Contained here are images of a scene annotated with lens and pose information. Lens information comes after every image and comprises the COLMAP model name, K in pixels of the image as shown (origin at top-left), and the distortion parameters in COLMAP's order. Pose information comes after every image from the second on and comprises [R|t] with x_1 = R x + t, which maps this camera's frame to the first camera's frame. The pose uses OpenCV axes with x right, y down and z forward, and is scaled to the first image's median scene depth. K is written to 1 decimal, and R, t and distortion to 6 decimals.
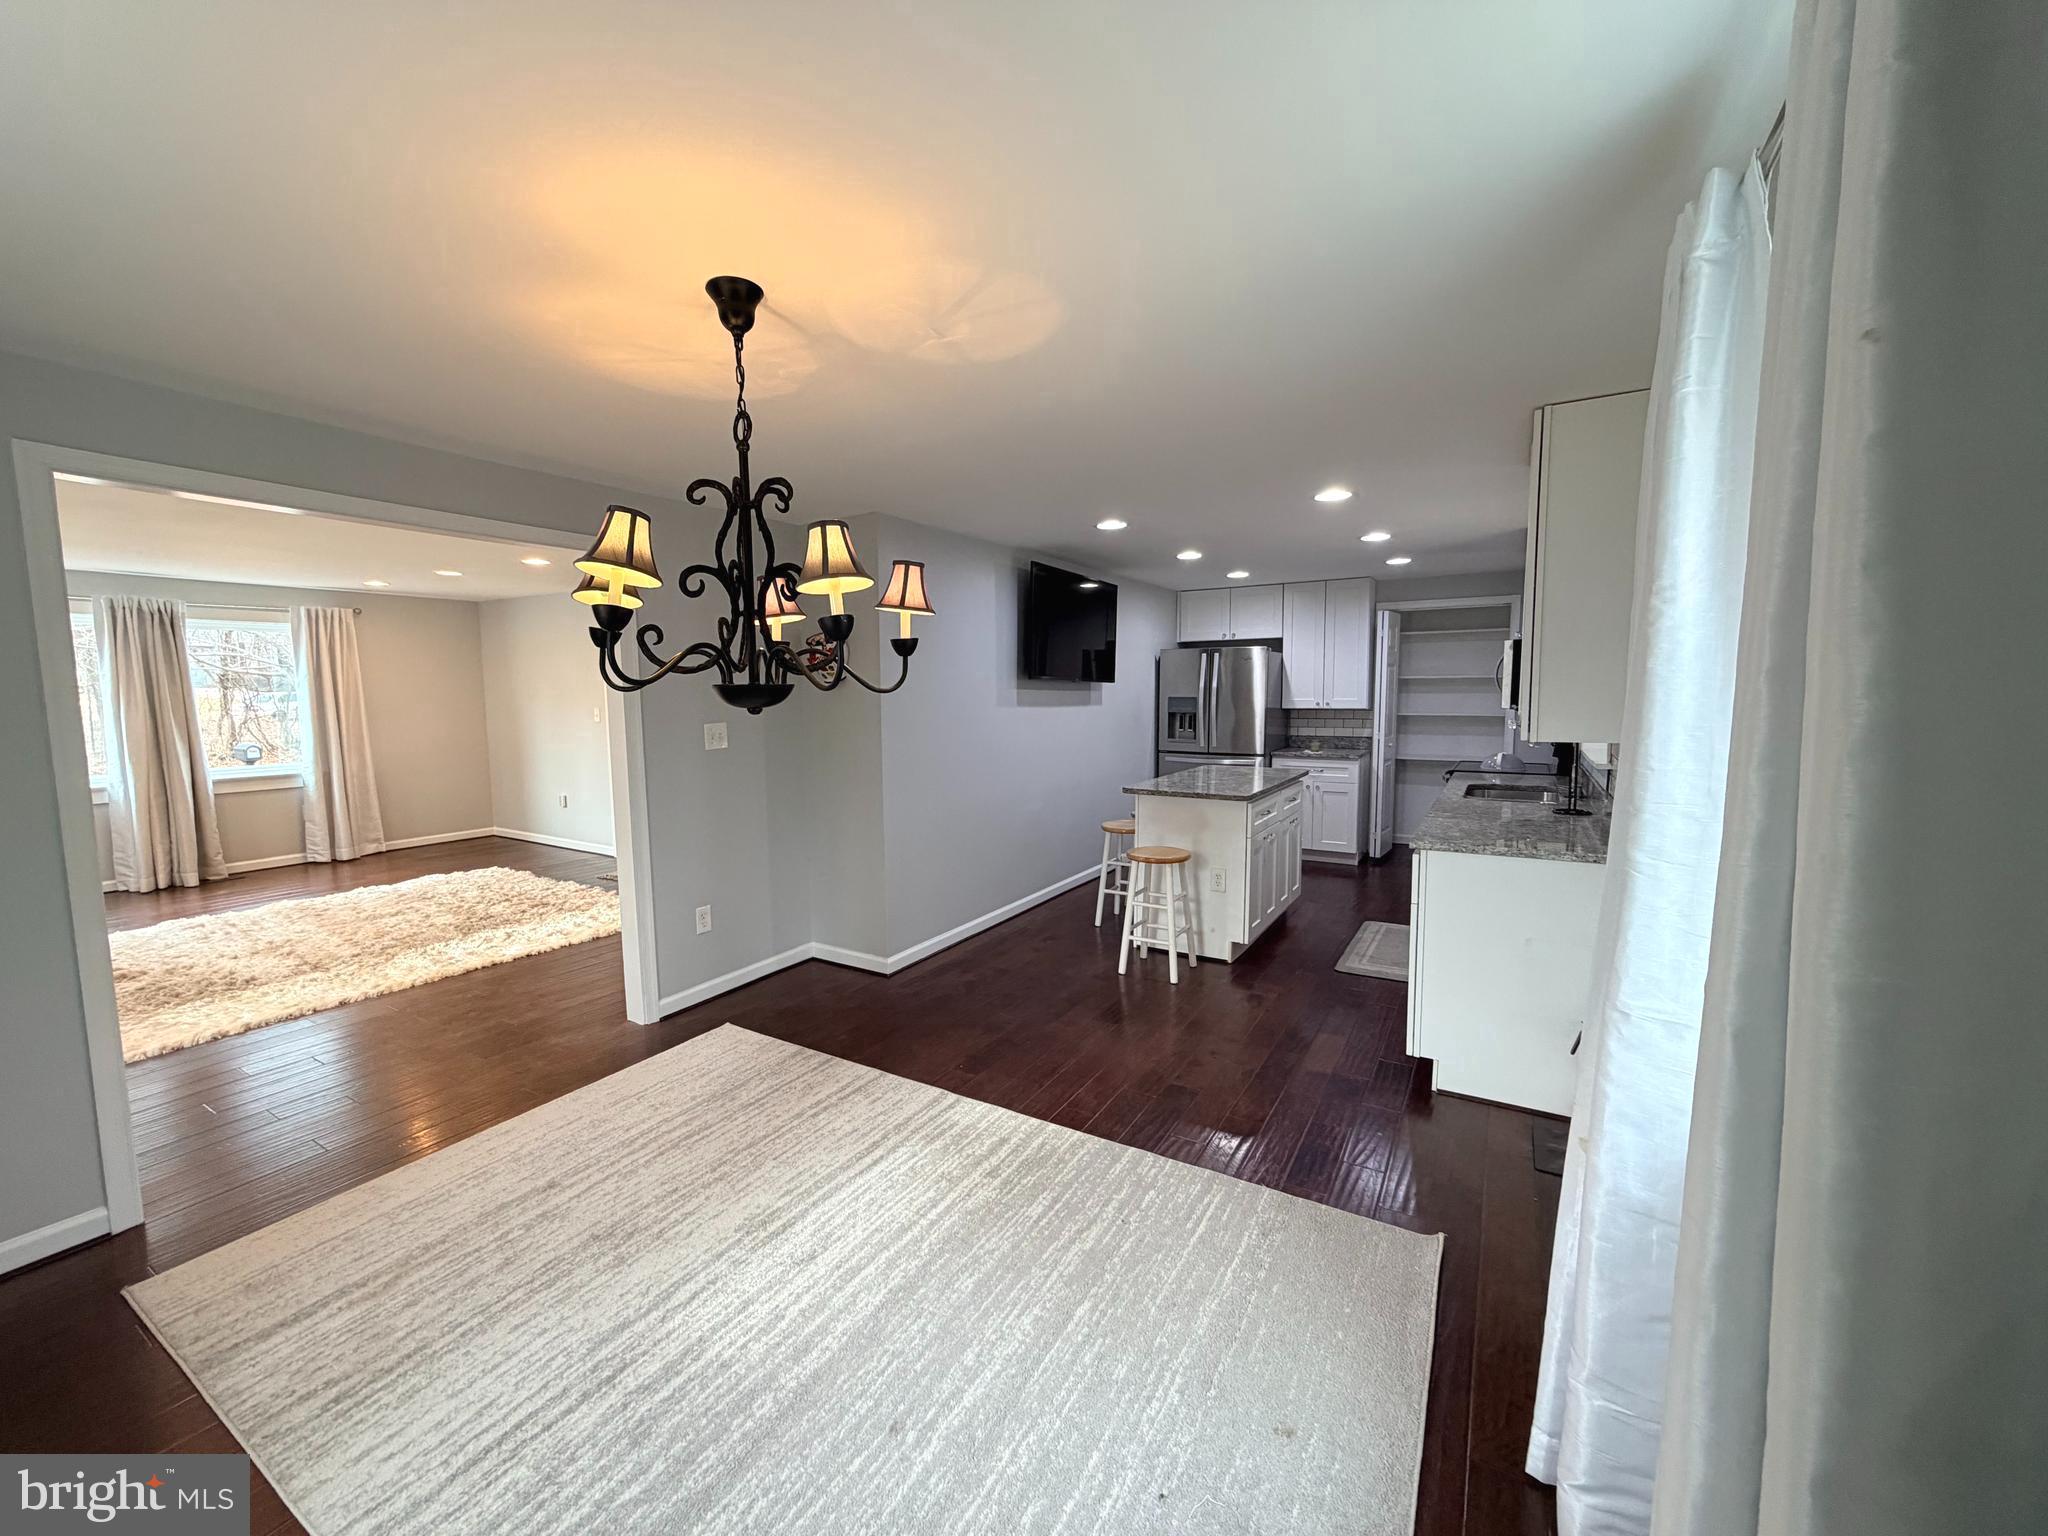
lens RADIAL K [[817.7, 0, 1026.8], [0, 817.7, 773.2], [0, 0, 1]] dist [-0.000572, 0.000015]
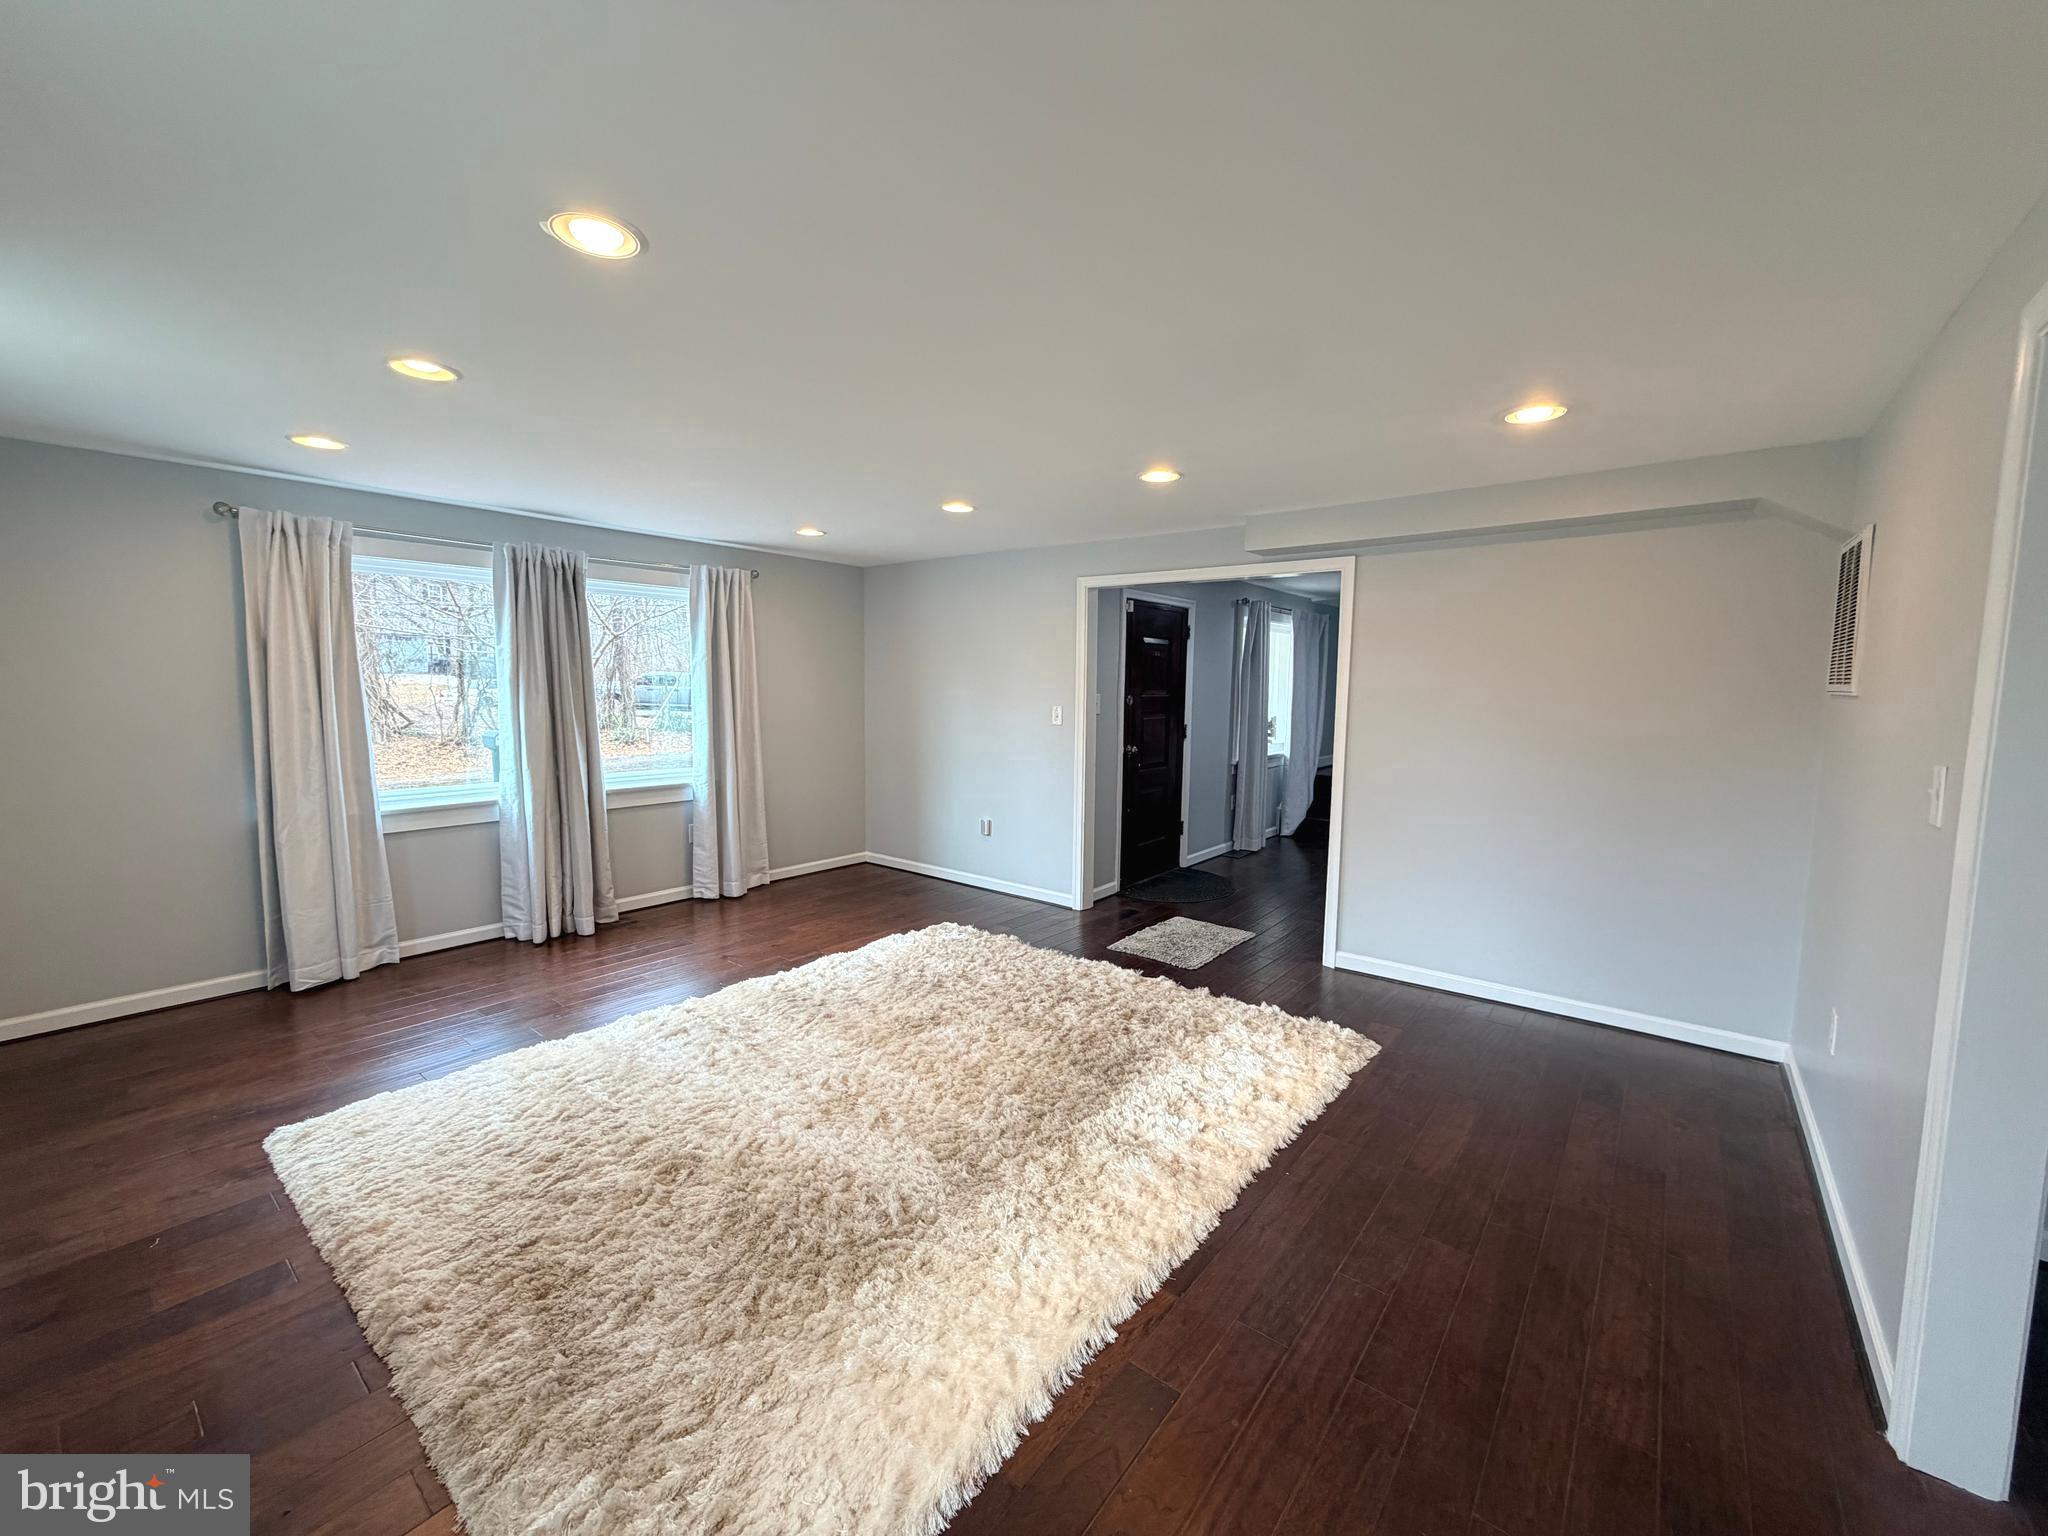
lens RADIAL K [[817.7, 0, 1017.3], [0, 817.7, 758.6], [0, 0, 1]] dist [-0.000572, 0.000015]
pose [[0.990638, 0.029473, -0.133293, -0.486601], [-0.031494, 0.999418, -0.013075, -0.022133], [0.132830, 0.017151, 0.990990, 0.281486]]
